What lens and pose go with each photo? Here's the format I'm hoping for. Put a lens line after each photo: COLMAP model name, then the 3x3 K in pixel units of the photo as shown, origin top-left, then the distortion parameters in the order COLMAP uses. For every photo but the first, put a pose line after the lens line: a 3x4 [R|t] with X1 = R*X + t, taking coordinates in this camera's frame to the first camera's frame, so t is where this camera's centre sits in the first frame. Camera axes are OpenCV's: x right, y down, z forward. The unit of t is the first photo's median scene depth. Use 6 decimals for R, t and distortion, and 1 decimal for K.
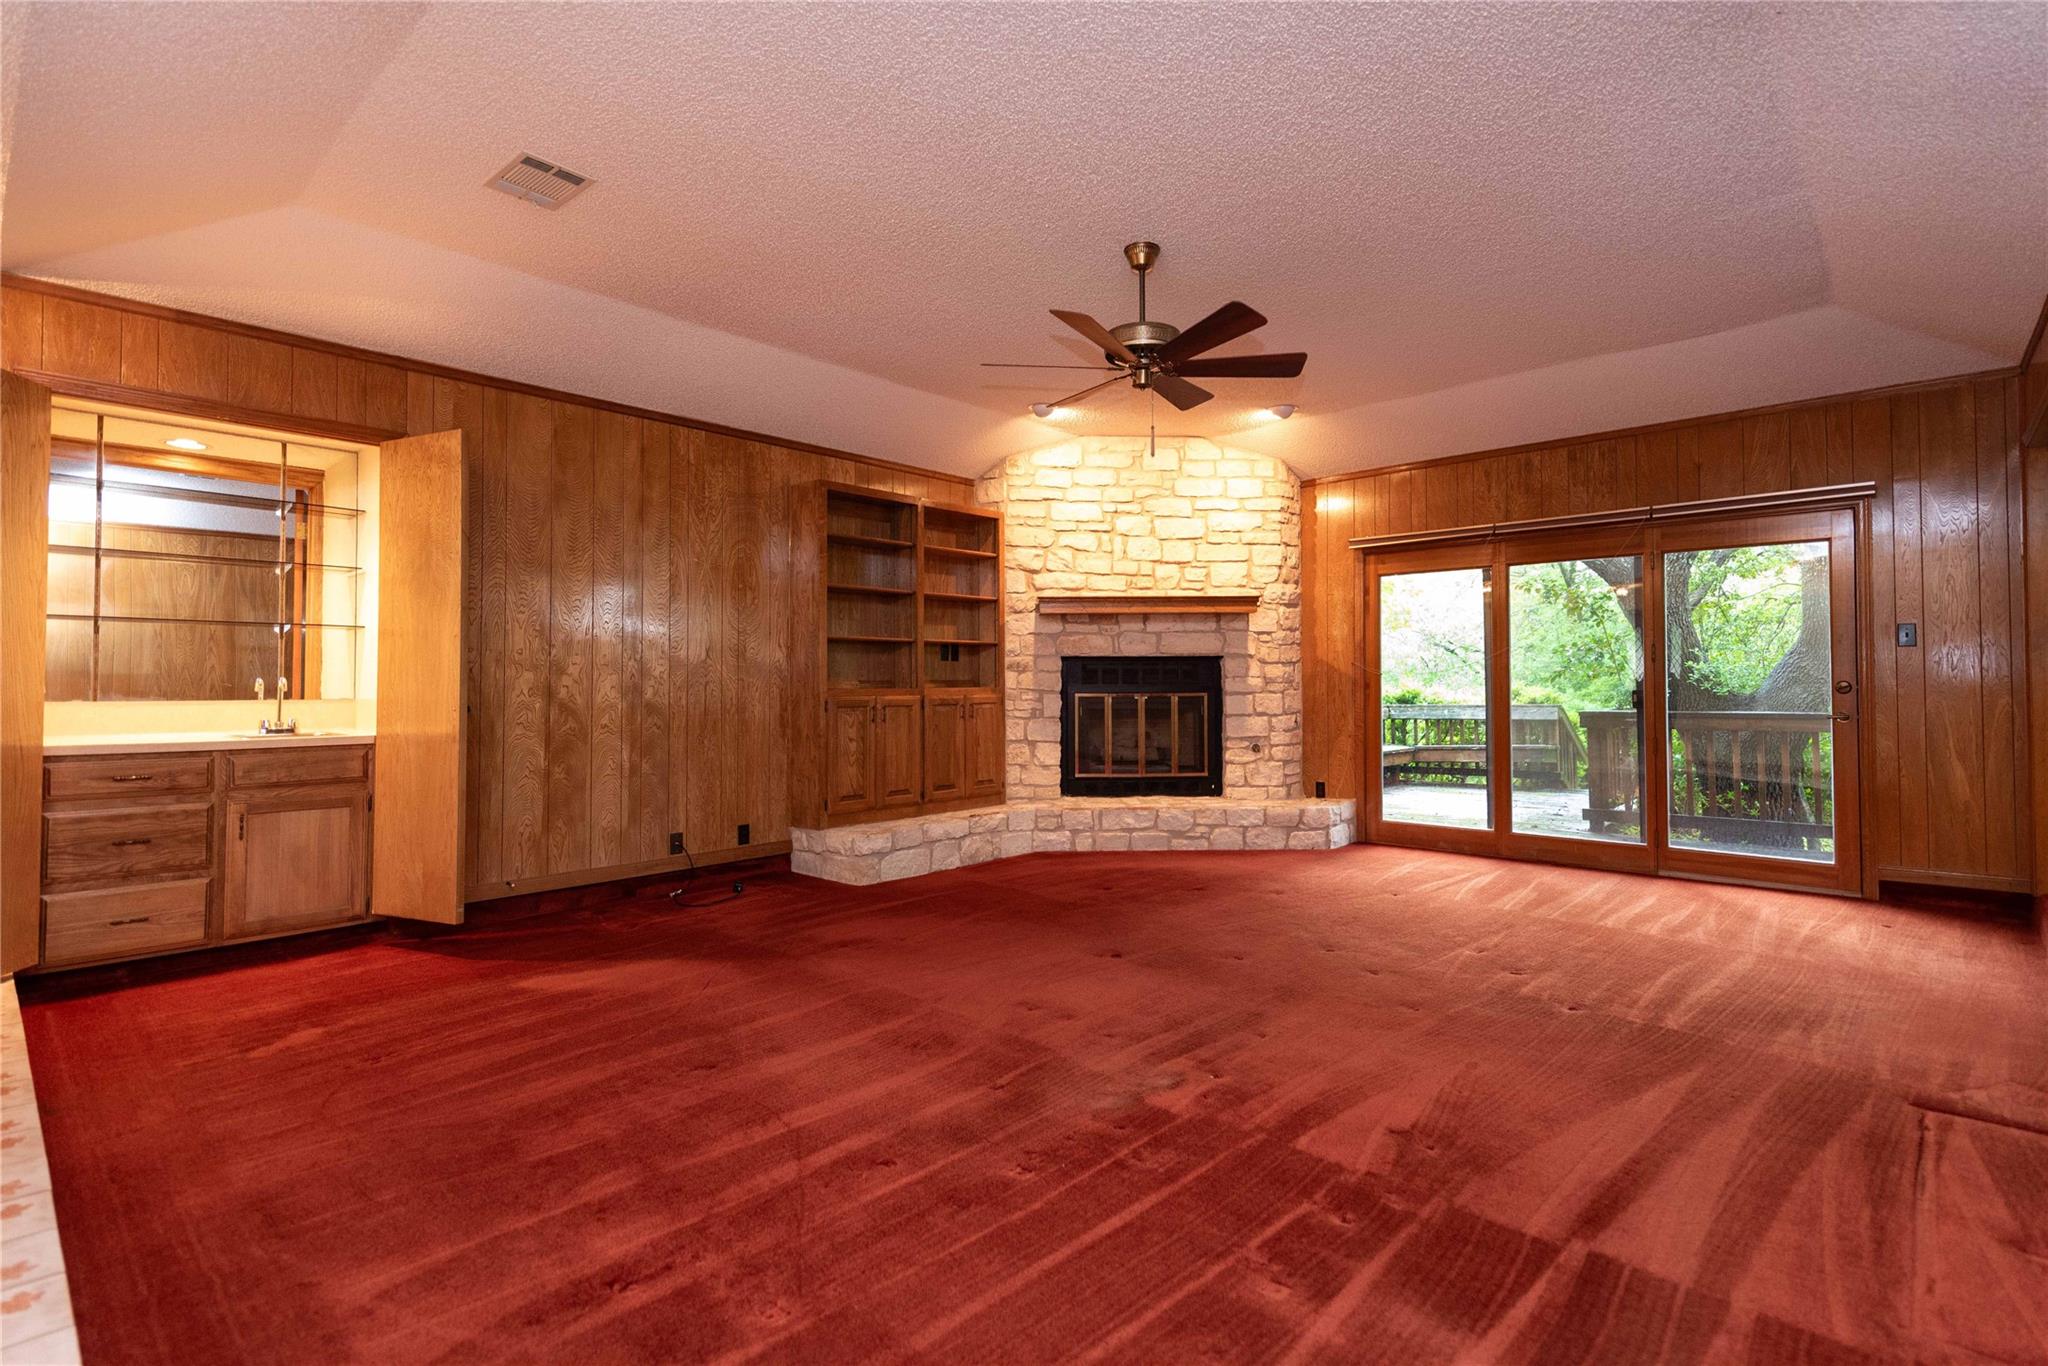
lens RADIAL K [[993.3, 0, 1017.0], [0, 993.3, 665.5], [0, 0, 1]] dist [0.001770, -0.000064]
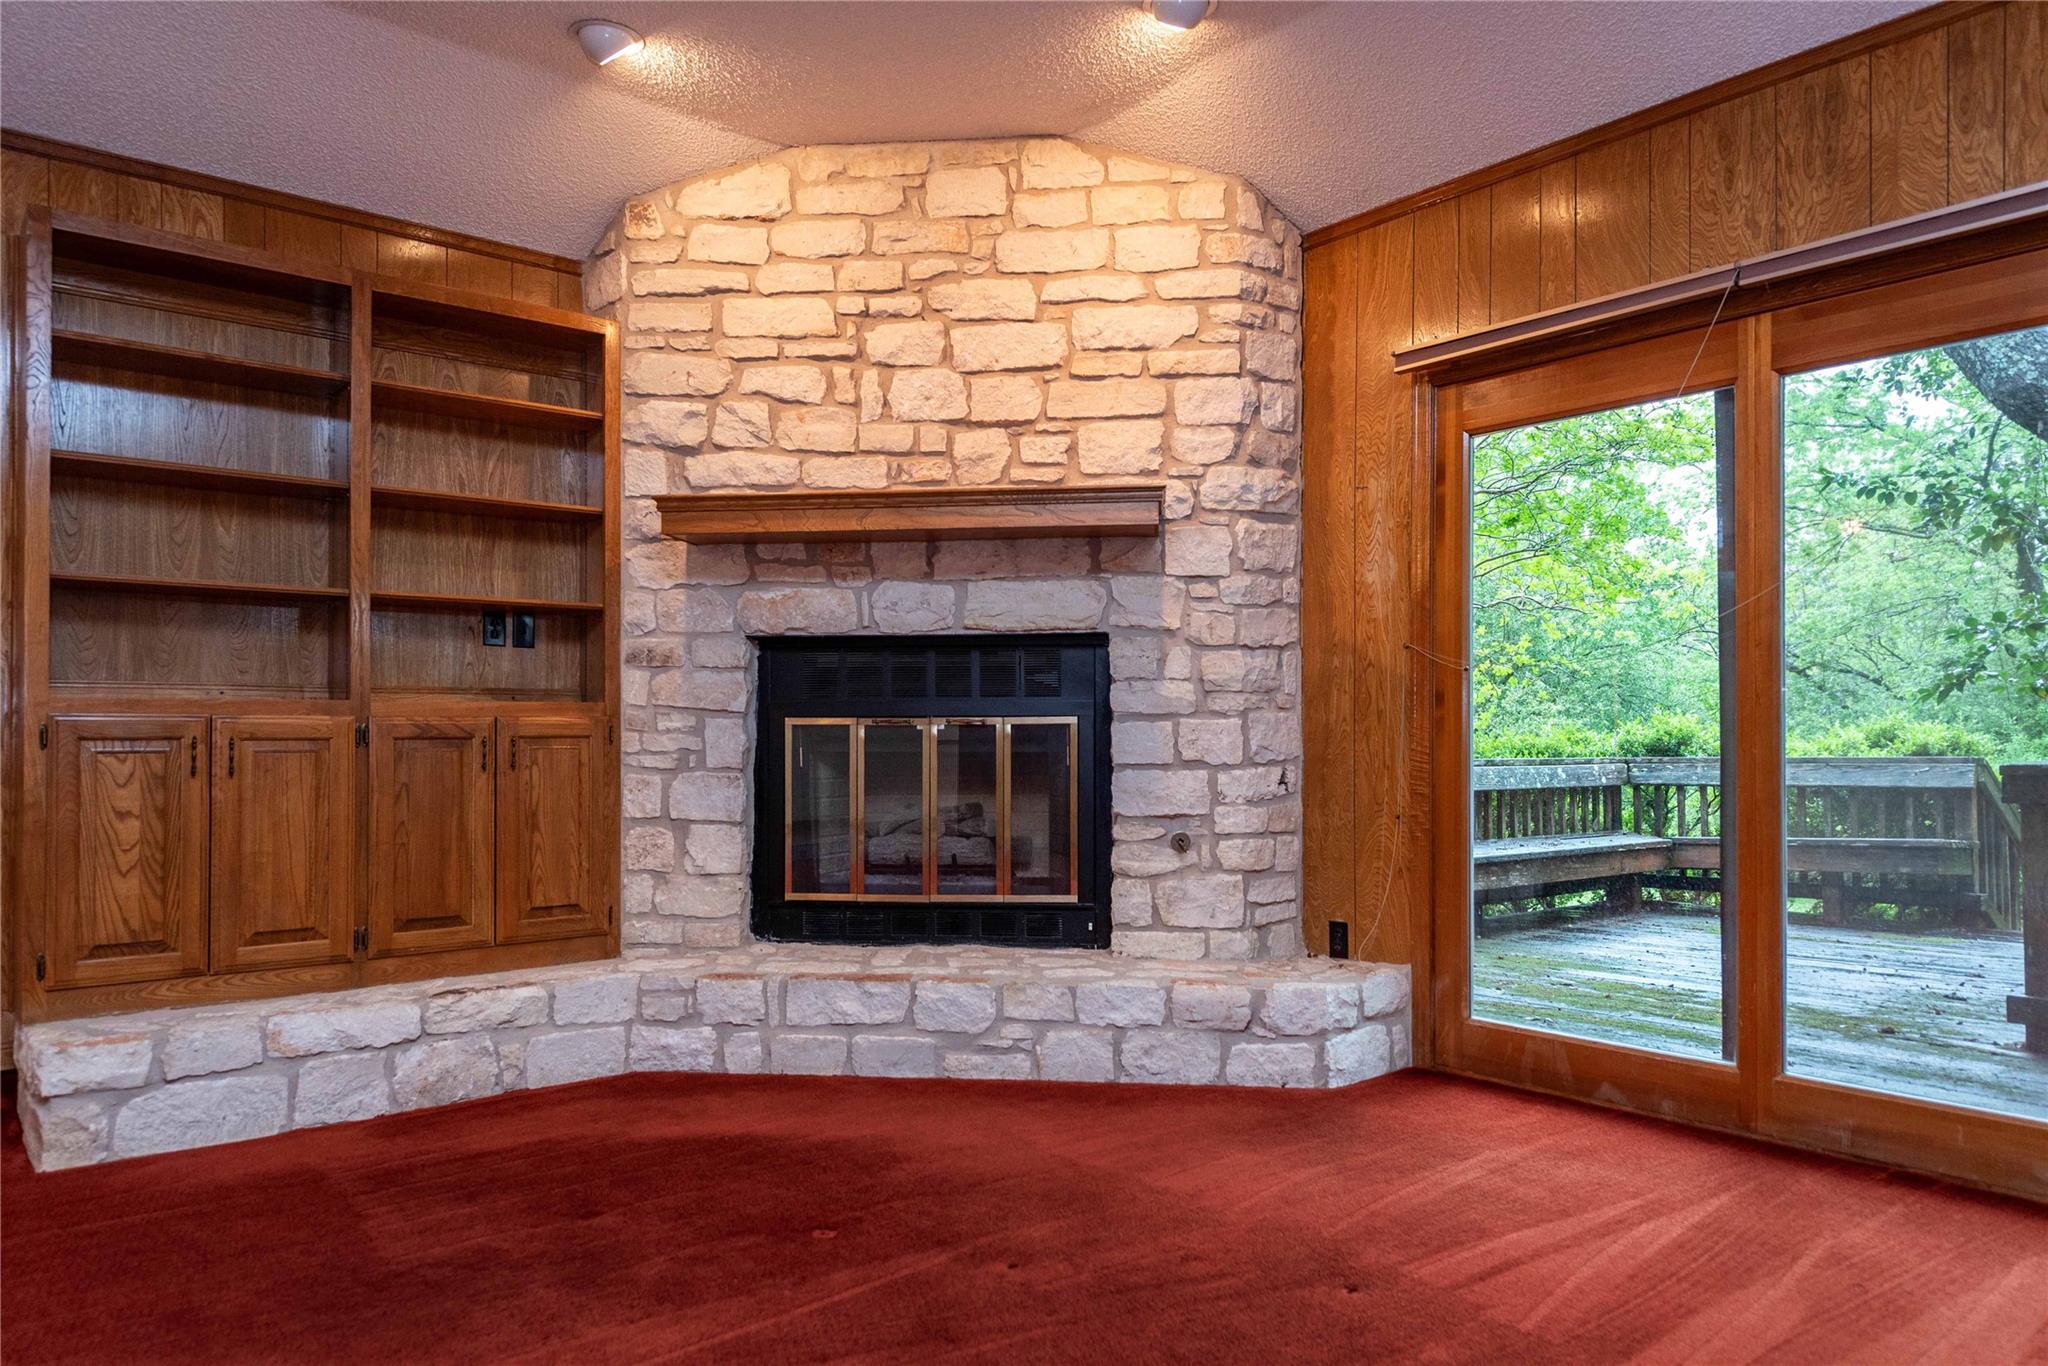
lens RADIAL K [[1368.0, 0, 988.6], [0, 1368.0, 724.0], [0, 0, 1]] dist [0.037752, -0.042347]
pose [[0.989641, 0.000394, -0.143562, 0.244222], [0.000777, 0.999967, 0.008102, 0.026166], [0.143560, -0.008129, 0.989608, 0.390821]]
